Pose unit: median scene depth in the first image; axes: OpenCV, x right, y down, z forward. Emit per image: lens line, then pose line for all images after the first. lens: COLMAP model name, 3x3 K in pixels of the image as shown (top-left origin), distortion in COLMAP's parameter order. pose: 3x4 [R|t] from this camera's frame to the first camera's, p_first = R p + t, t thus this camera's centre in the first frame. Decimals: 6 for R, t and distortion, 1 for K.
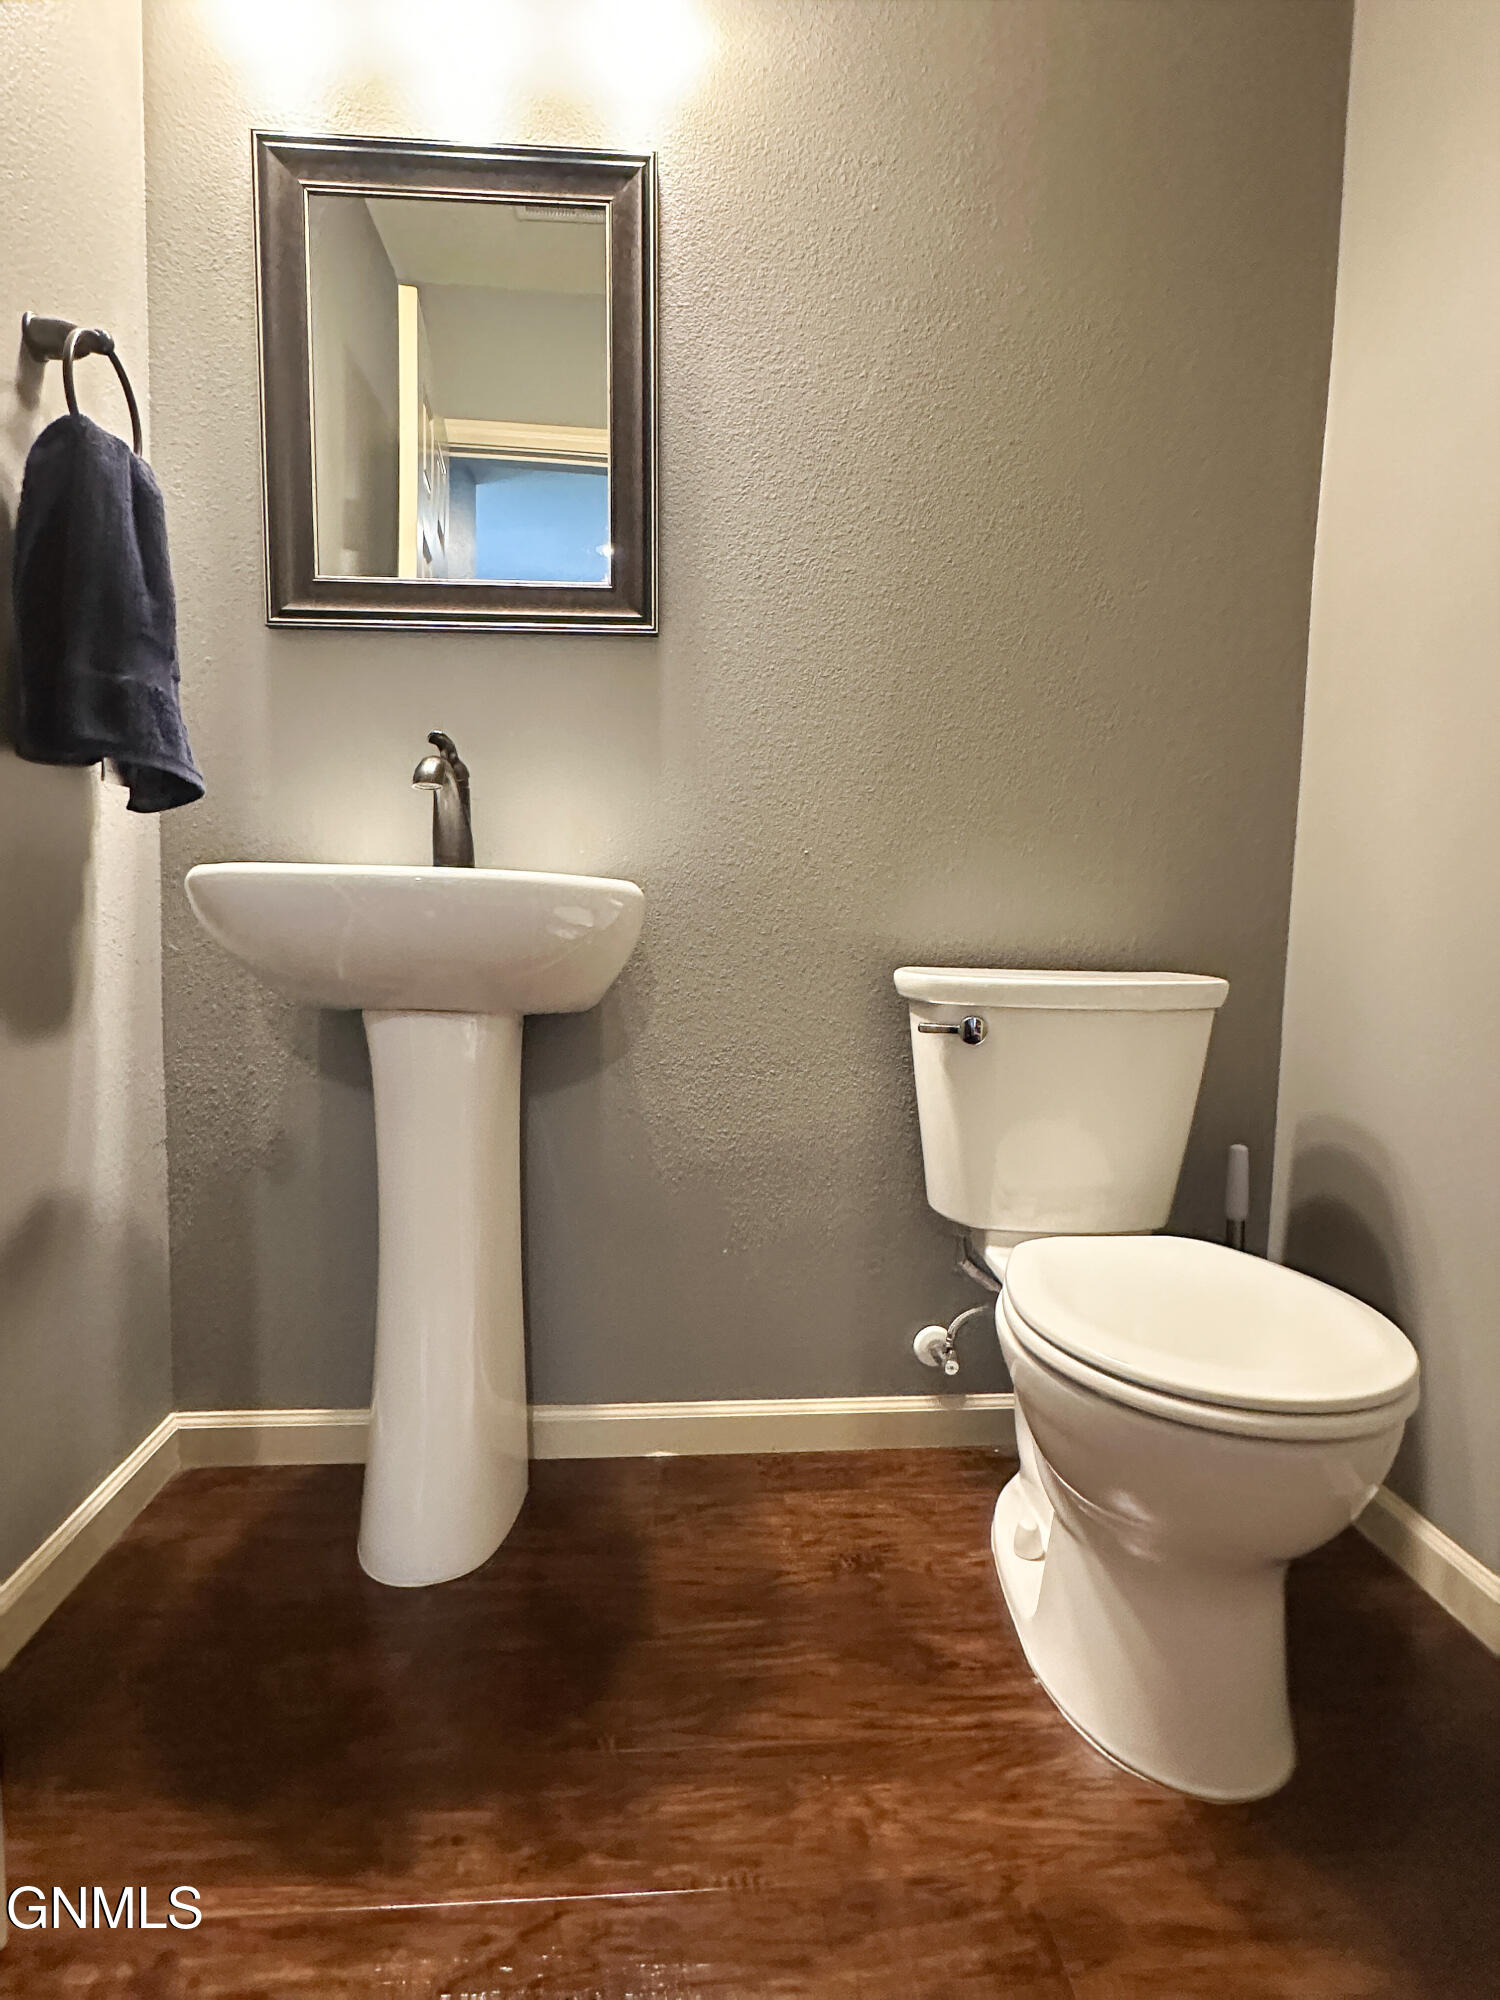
lens RADIAL K [[1058.9, 0, 755.3], [0, 1058.9, 1000.9], [0, 0, 1]] dist [-0.002121, -0.000029]
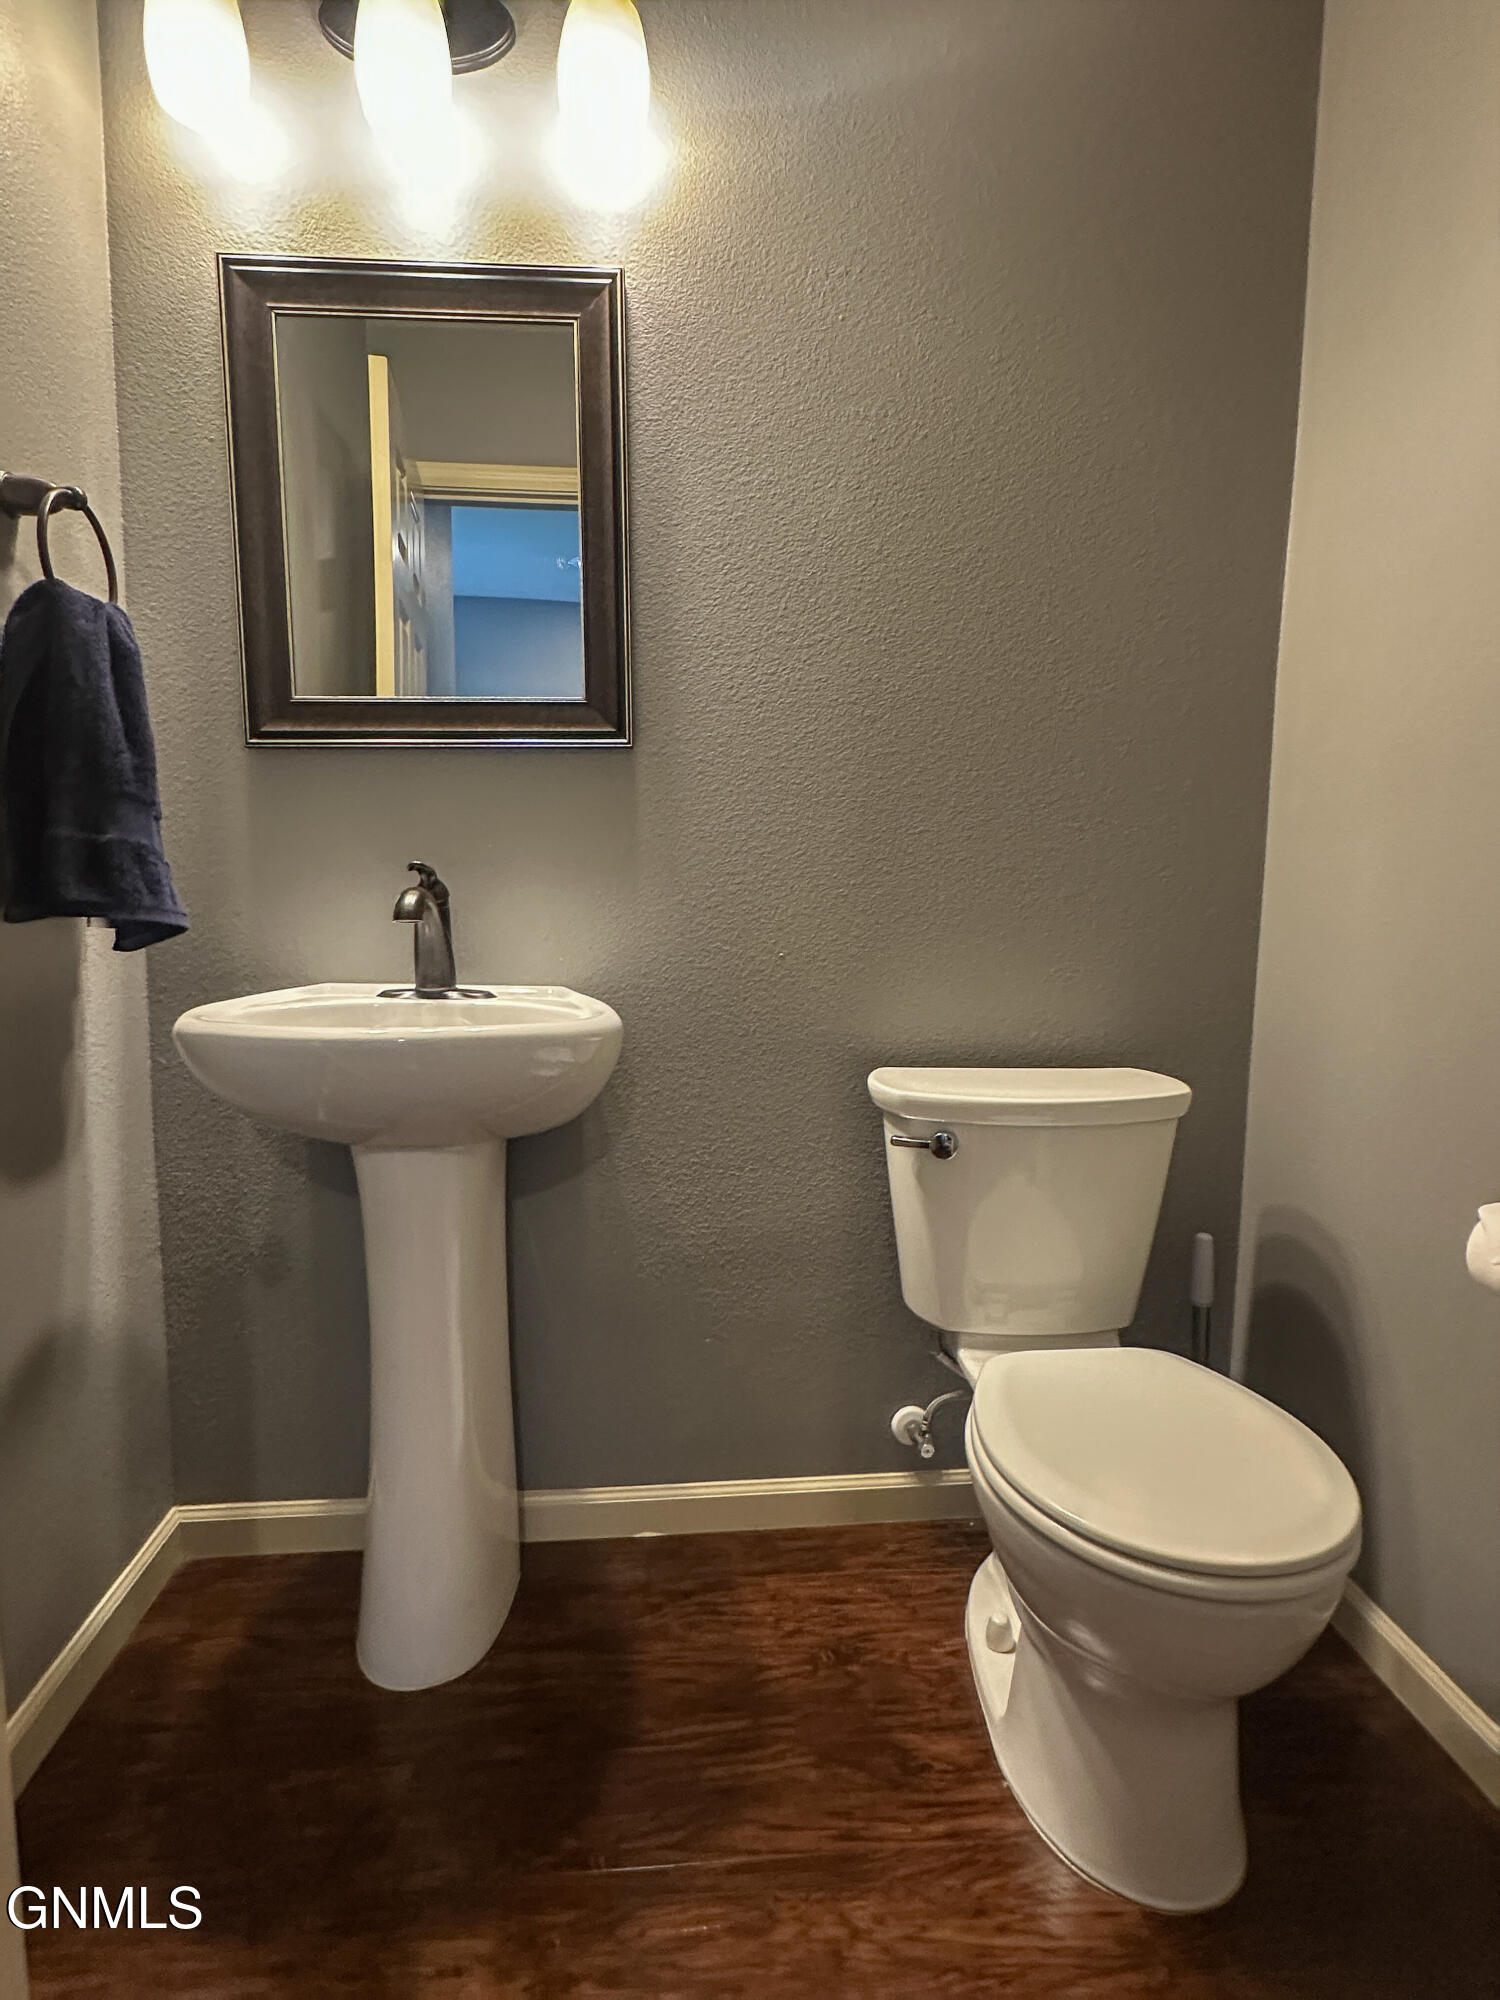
lens RADIAL K [[1060.0, 0, 750.0], [0, 1060.0, 1000.0], [0, 0, 1]] dist [-0.000202, -0.001715]
pose [[0.999901, -0.012454, 0.006555, 0.011889], [0.012257, 0.999494, 0.029344, -0.142916], [-0.006917, -0.029260, 0.999548, -0.025004]]
